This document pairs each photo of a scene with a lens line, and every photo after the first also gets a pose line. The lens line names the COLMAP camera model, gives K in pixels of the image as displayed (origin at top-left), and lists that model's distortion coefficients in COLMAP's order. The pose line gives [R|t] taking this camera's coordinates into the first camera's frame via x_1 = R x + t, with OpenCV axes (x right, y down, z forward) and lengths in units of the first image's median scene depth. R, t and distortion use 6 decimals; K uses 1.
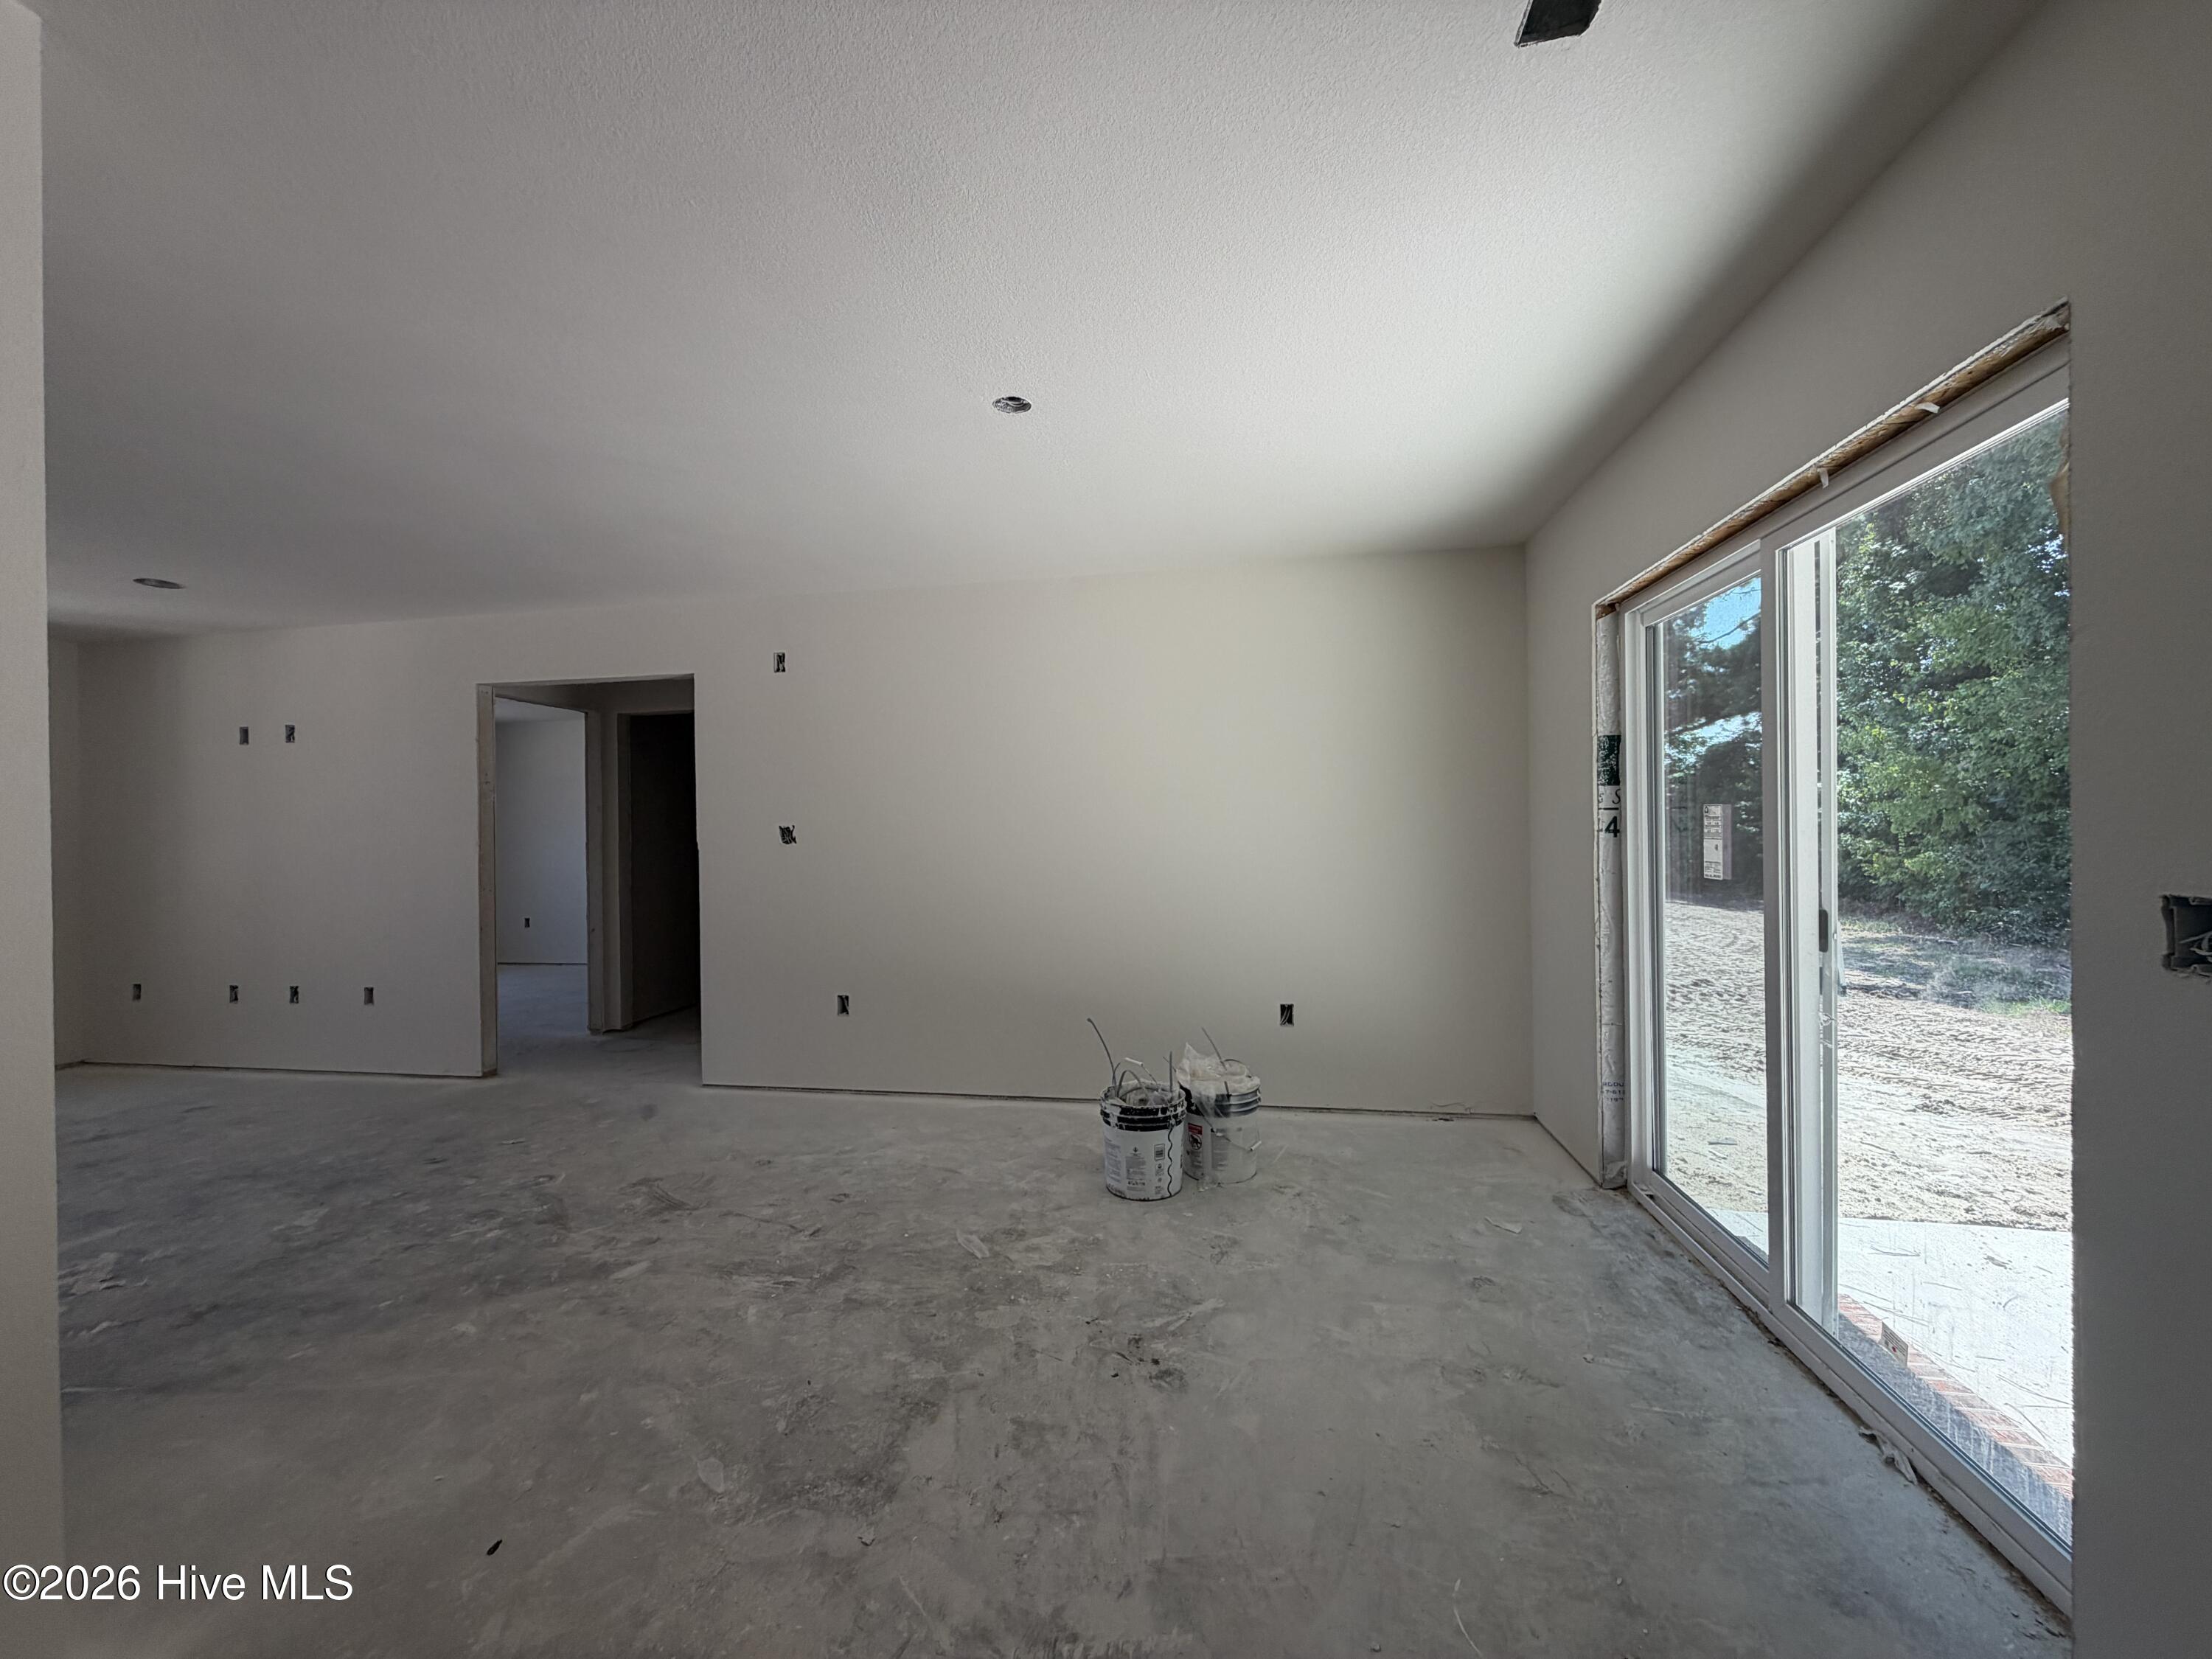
lens RADIAL K [[877.7, 0, 1104.2], [0, 877.7, 826.0], [0, 0, 1]] dist [0.001497, 0.000209]
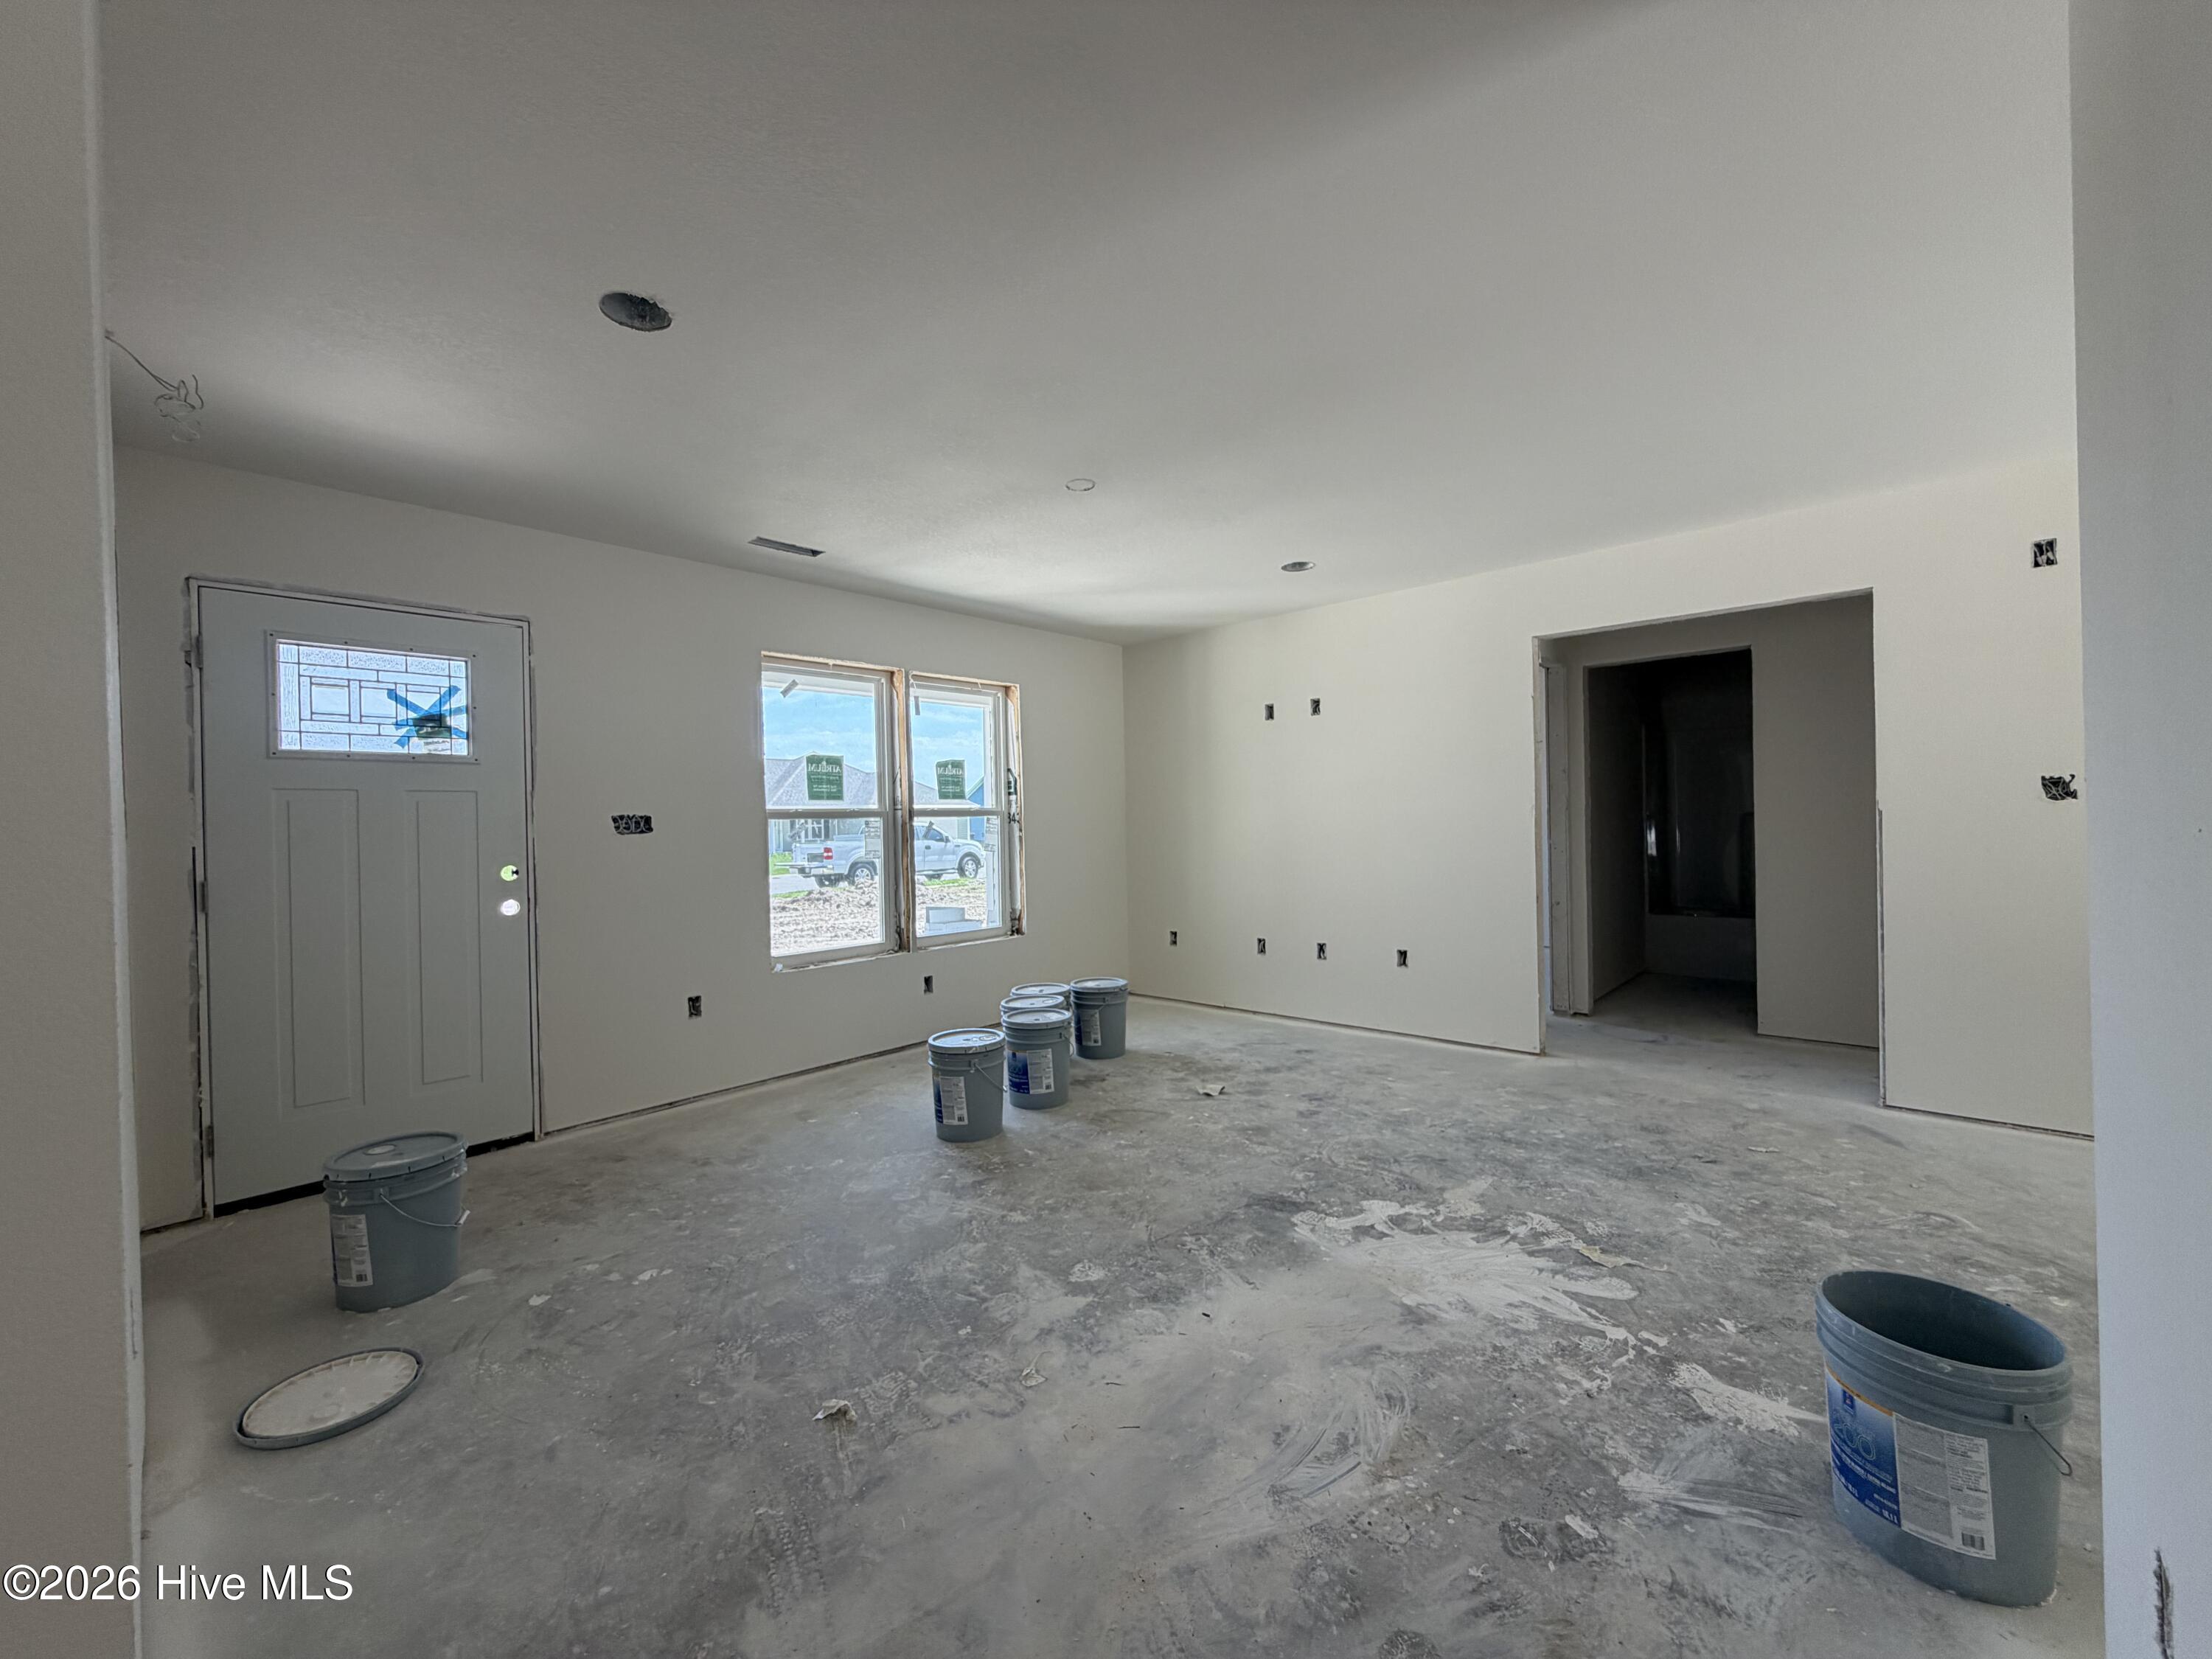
lens RADIAL K [[877.7, 0, 1098.6], [0, 877.7, 829.4], [0, 0, 1]] dist [0.001497, 0.000209]
pose [[0.847589, 0.001617, -0.530651, -0.690763], [0.012370, 0.999663, 0.022804, 0.019313], [0.530509, -0.025893, 0.847284, -0.051055]]
